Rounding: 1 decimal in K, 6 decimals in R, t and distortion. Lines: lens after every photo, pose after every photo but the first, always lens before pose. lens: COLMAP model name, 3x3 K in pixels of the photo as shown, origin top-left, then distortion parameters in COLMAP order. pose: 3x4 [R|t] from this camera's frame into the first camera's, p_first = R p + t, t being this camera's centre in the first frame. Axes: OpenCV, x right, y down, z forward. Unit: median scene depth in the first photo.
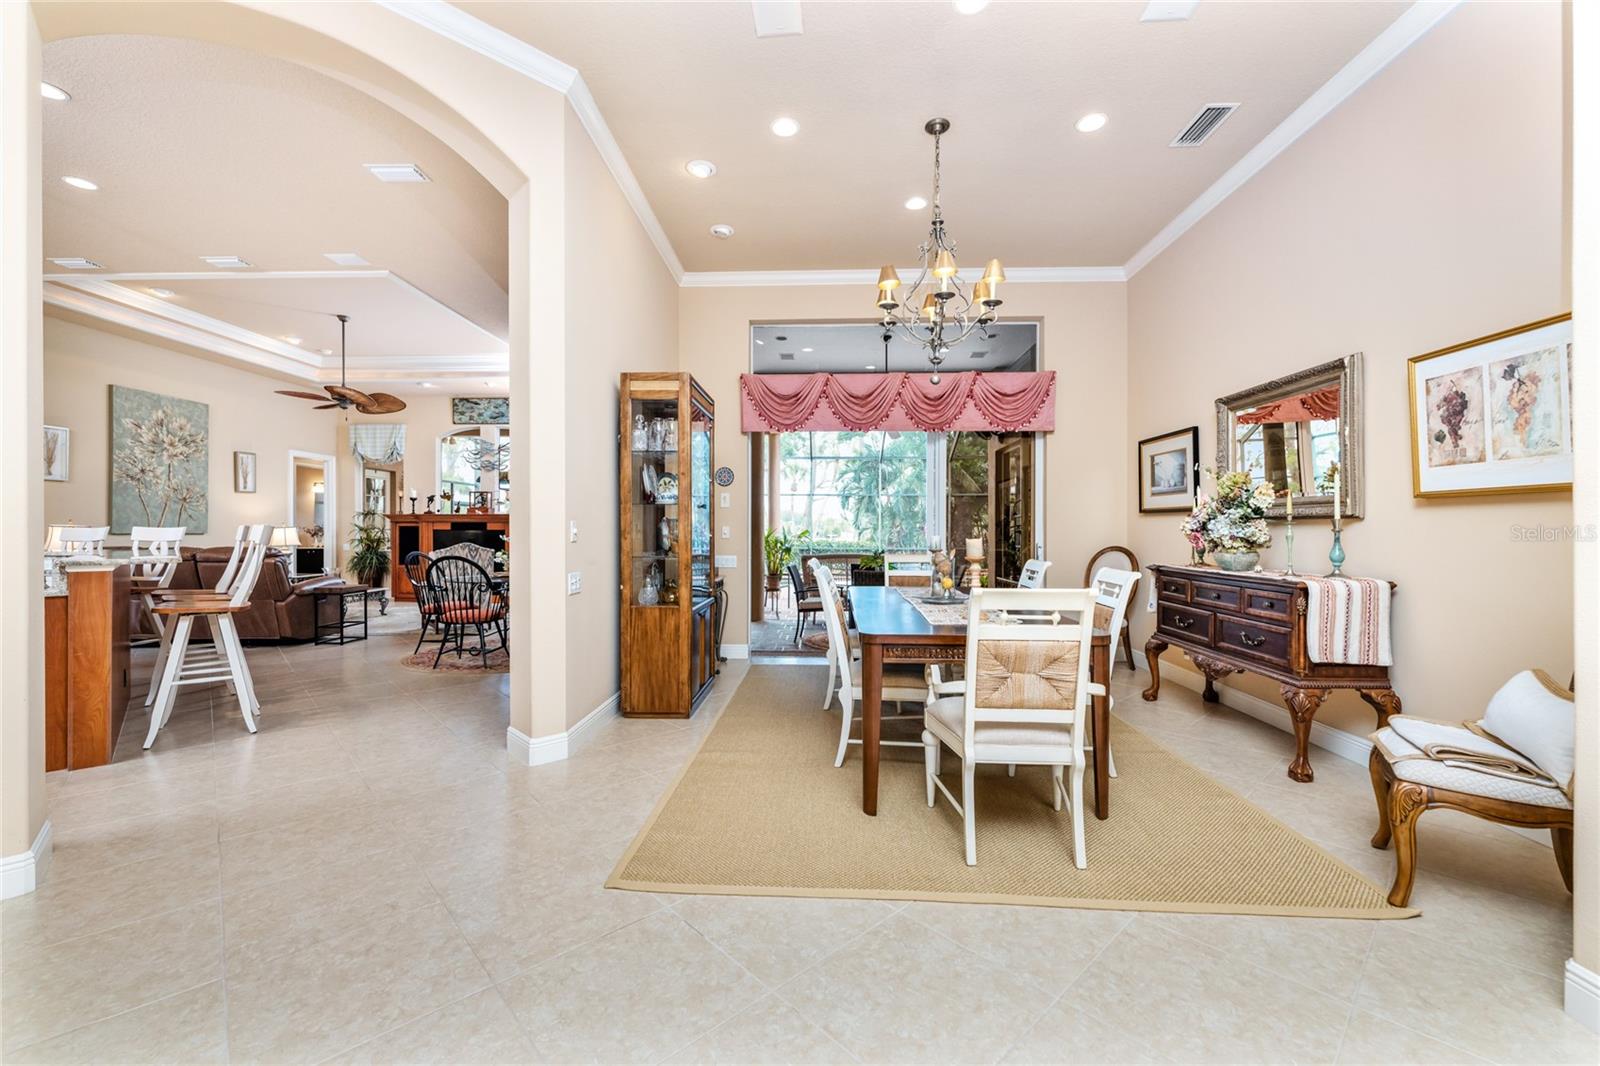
lens RADIAL K [[653.2, 0, 800.0], [0, 653.2, 533.0], [0, 0, 1]] dist [0.001111, 0.000157]
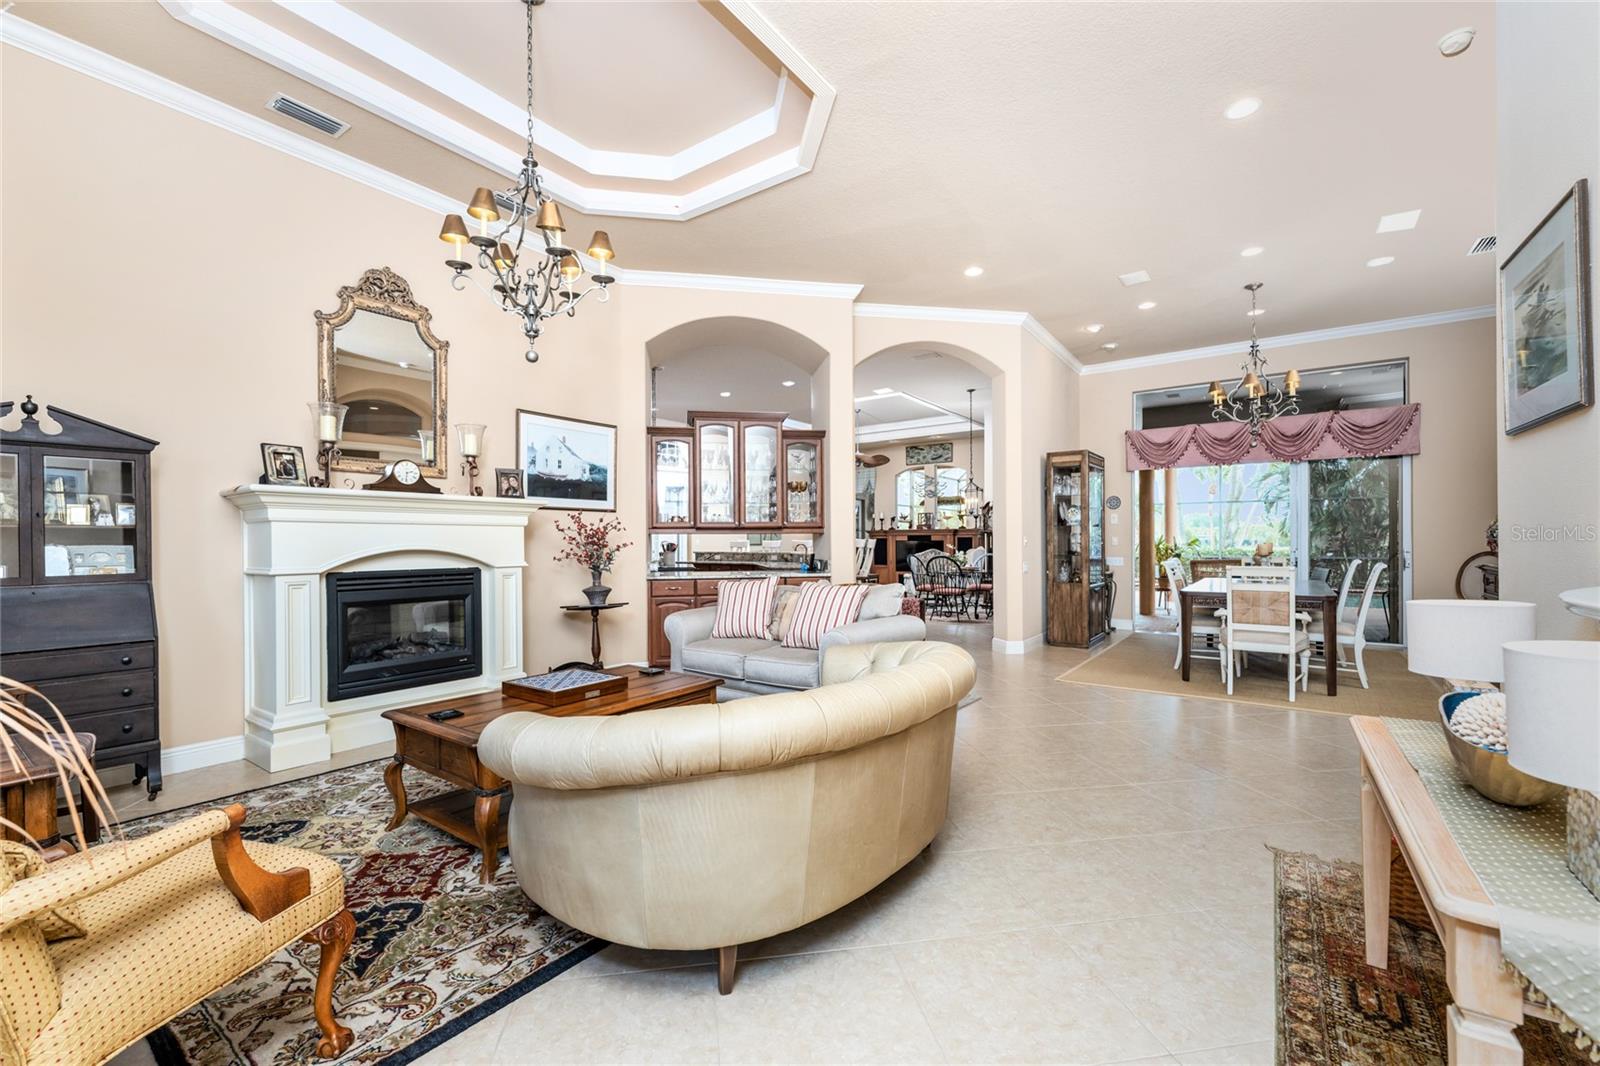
lens RADIAL K [[657.7, 0, 804.3], [0, 657.7, 545.7], [0, 0, 1]] dist [-0.000129, 0.000098]
pose [[0.840542, -0.003014, -0.541738, 0.141442], [0.005520, 0.999980, 0.003001, 0.001006], [0.541718, -0.005512, 0.840542, -0.864005]]
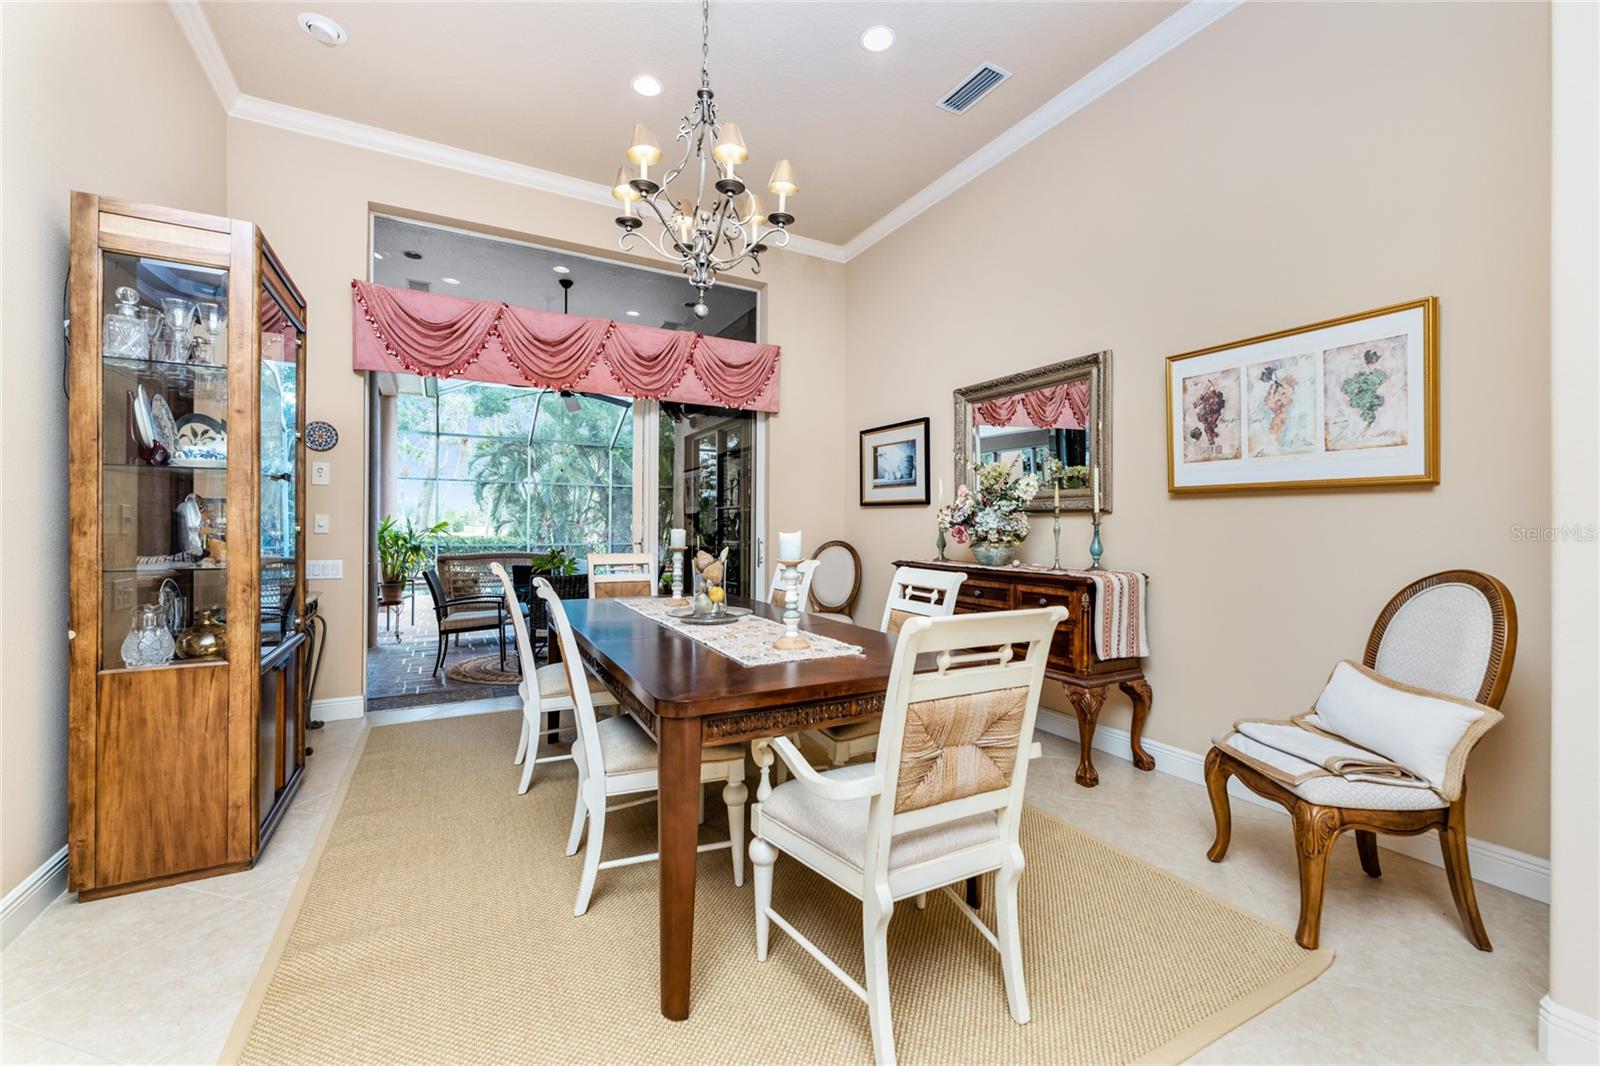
lens RADIAL K [[659.4, 0, 816.3], [0, 659.4, 525.8], [0, 0, 1]] dist [0.000200, -0.000107]
pose [[0.851204, 0.003502, 0.524823, -0.059446], [-0.002237, 0.999993, -0.003044, 0.002582], [-0.524830, 0.001417, 0.851206, 0.290323]]
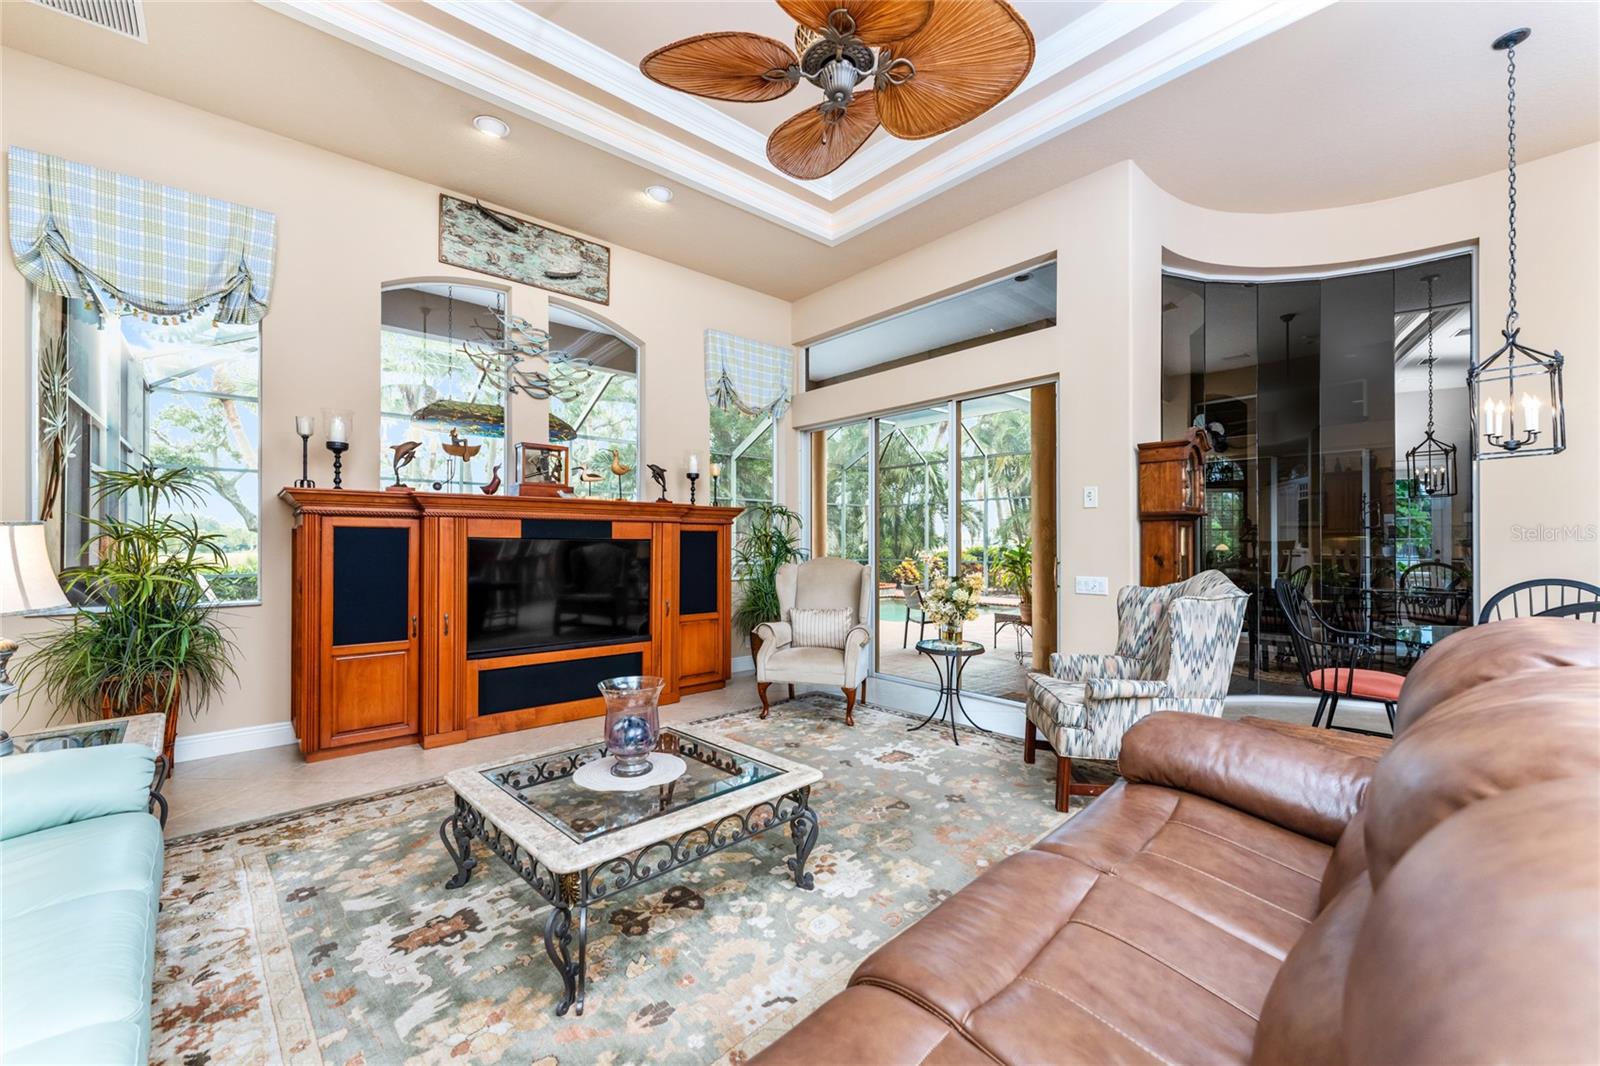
lens RADIAL K [[659.4, 0, 816.3], [0, 659.4, 525.8], [0, 0, 1]] dist [0.000200, -0.000107]
pose [[0.693754, 0.008157, 0.720166, -1.823350], [-0.002987, 0.999960, -0.008449, -0.025266], [-0.720206, 0.003710, 0.693750, 1.596428]]
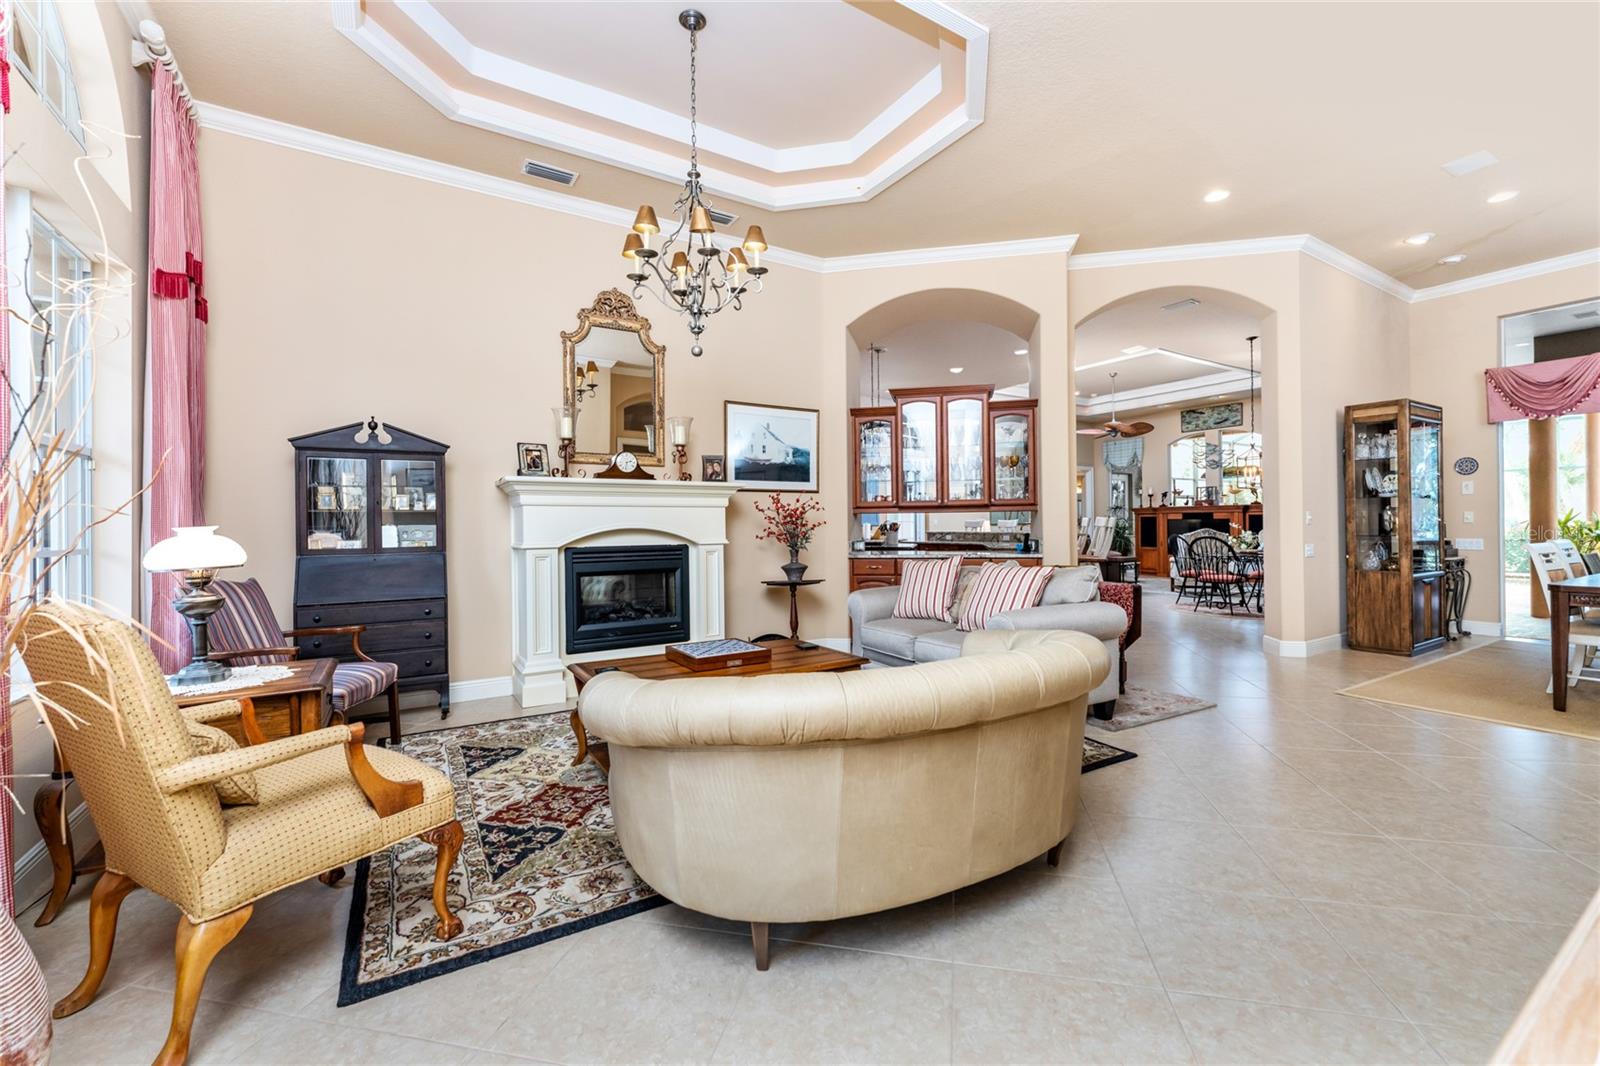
lens RADIAL K [[659.4, 0, 816.3], [0, 659.4, 525.8], [0, 0, 1]] dist [0.000200, -0.000107]
pose [[0.576615, -0.006222, -0.816992, 0.229135], [0.009442, 0.999955, -0.000952, 0.006065], [0.816961, -0.007166, 0.576648, -0.758651]]
